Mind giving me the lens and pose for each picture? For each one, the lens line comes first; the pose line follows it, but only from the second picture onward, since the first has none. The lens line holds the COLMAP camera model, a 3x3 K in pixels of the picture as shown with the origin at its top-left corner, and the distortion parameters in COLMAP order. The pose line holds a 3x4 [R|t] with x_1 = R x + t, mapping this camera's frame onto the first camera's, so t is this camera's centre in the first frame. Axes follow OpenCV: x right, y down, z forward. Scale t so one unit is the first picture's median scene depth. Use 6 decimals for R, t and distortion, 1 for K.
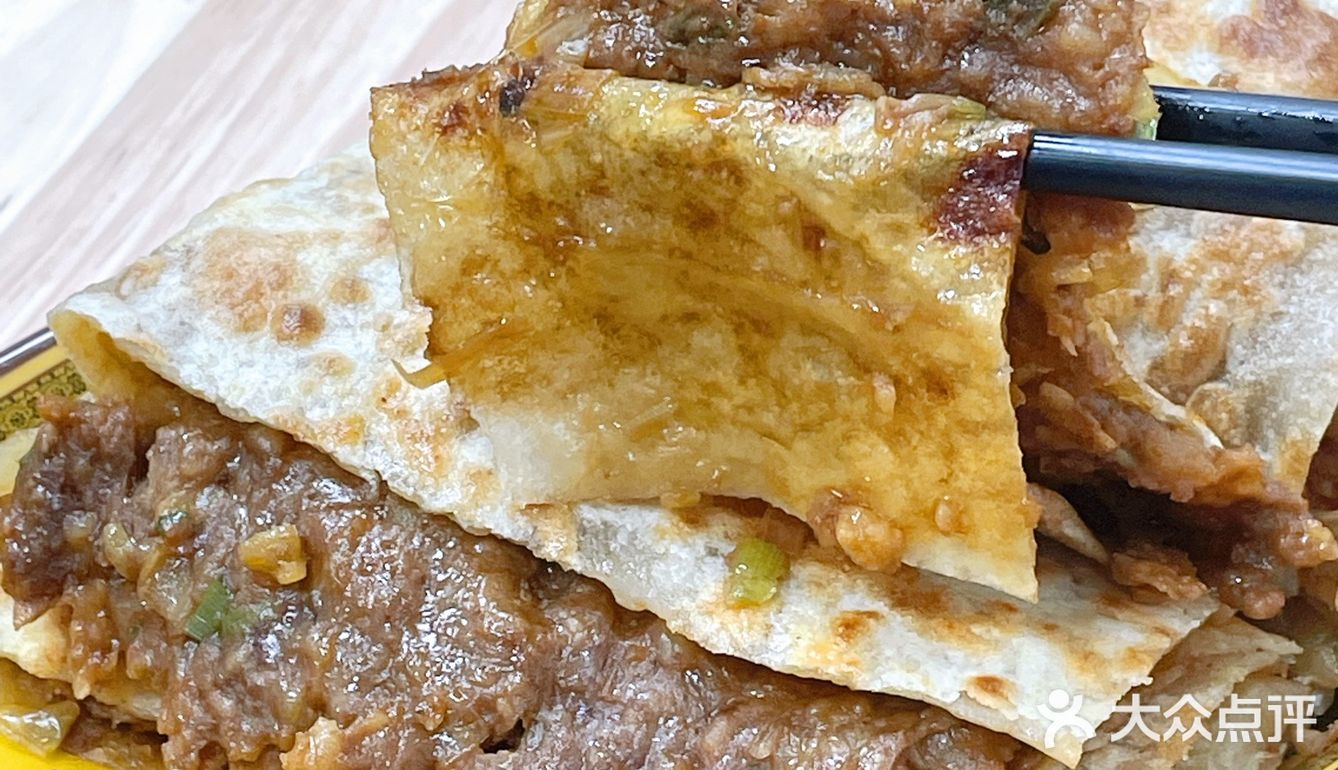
lens RADIAL K [[3329.3, 0, 669.8], [0, 3329.3, 380.6], [0, 0, 1]] dist [0.162949, 0.000000]
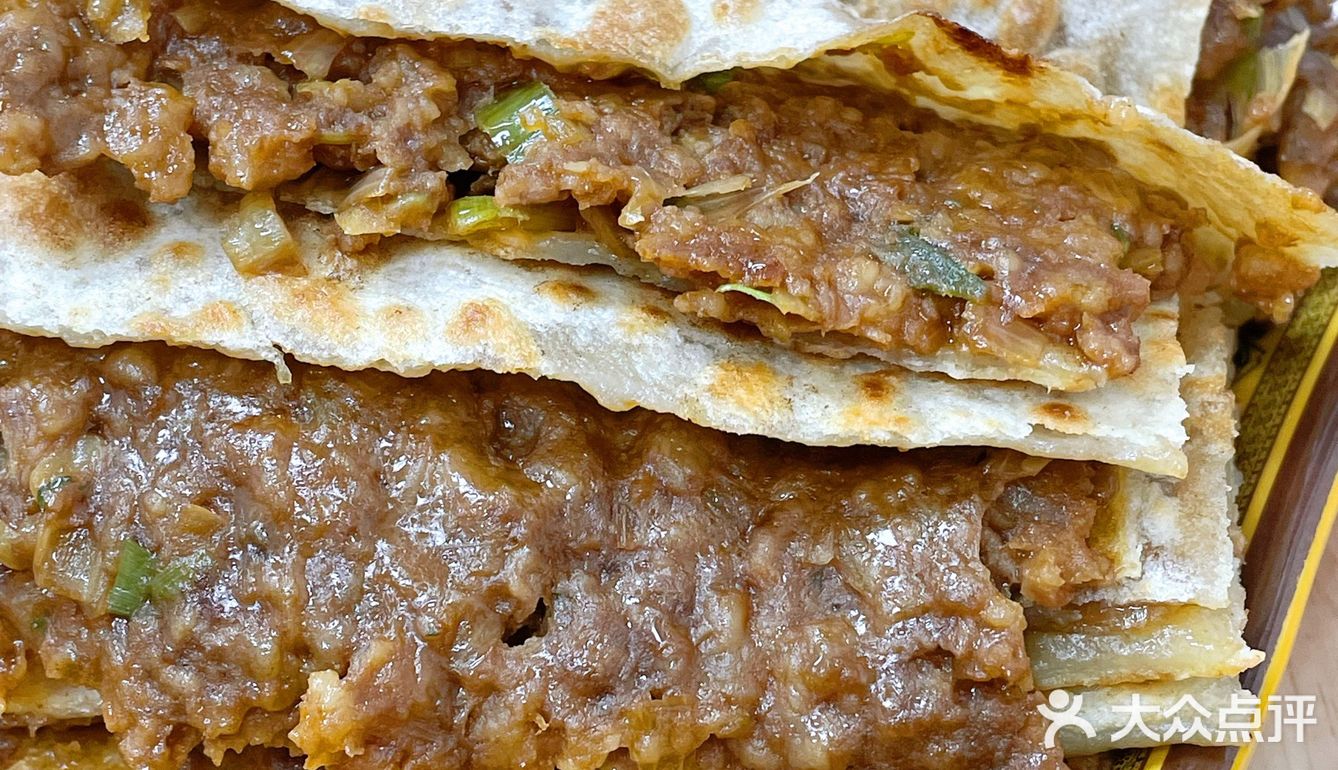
lens RADIAL K [[2366.4, 0, 666.0], [0, 2366.4, 384.1], [0, 0, 1]] dist [0.070994, 0.000000]
pose [[0.938410, -0.268549, 0.217412, -0.128677], [0.250004, 0.962060, 0.109260, -0.010819], [-0.238505, -0.048177, 0.969946, 0.385583]]
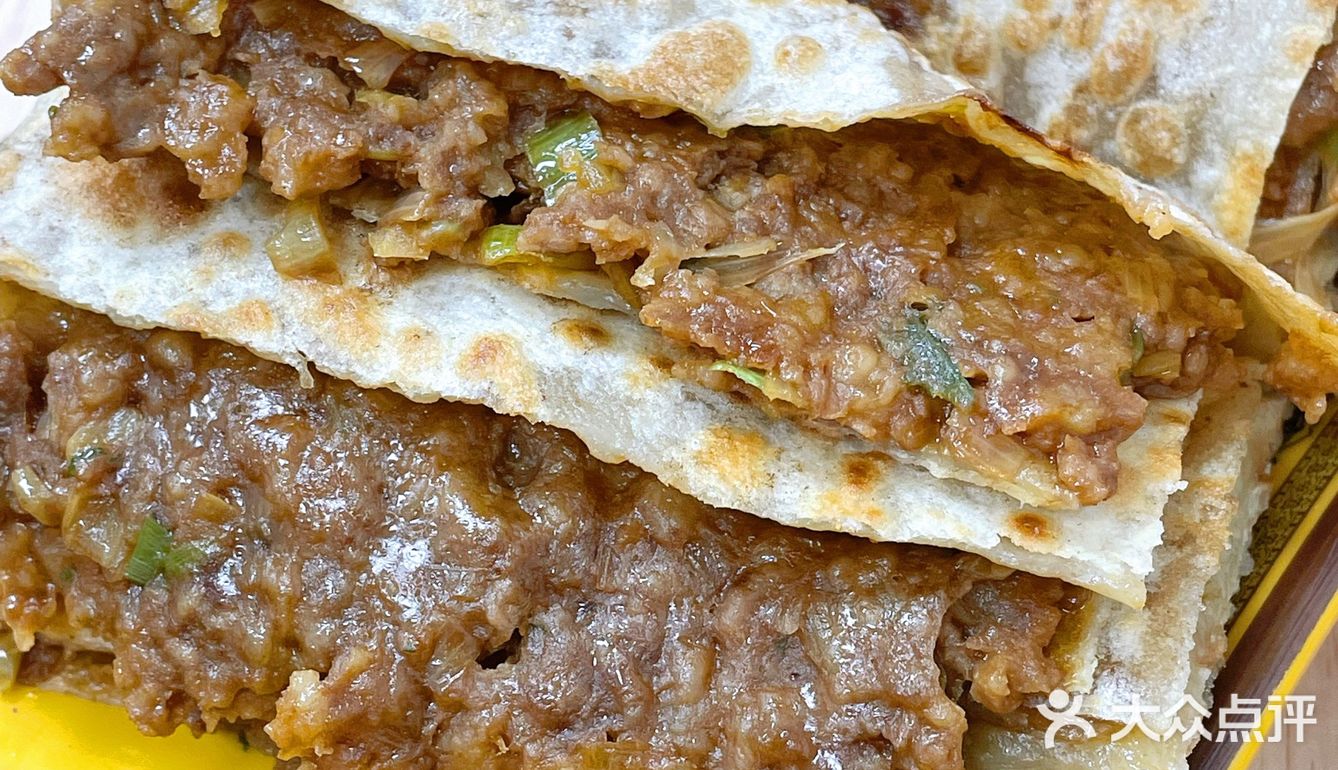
lens RADIAL K [[2366.4, 0, 674.4], [0, 2366.4, 386.1], [0, 0, 1]] dist [0.070994, 0.000000]
pose [[0.982345, -0.167755, 0.082808, -0.043468], [0.148472, 0.968384, 0.200471, -0.082817], [-0.113820, -0.184637, 0.976194, 0.364876]]
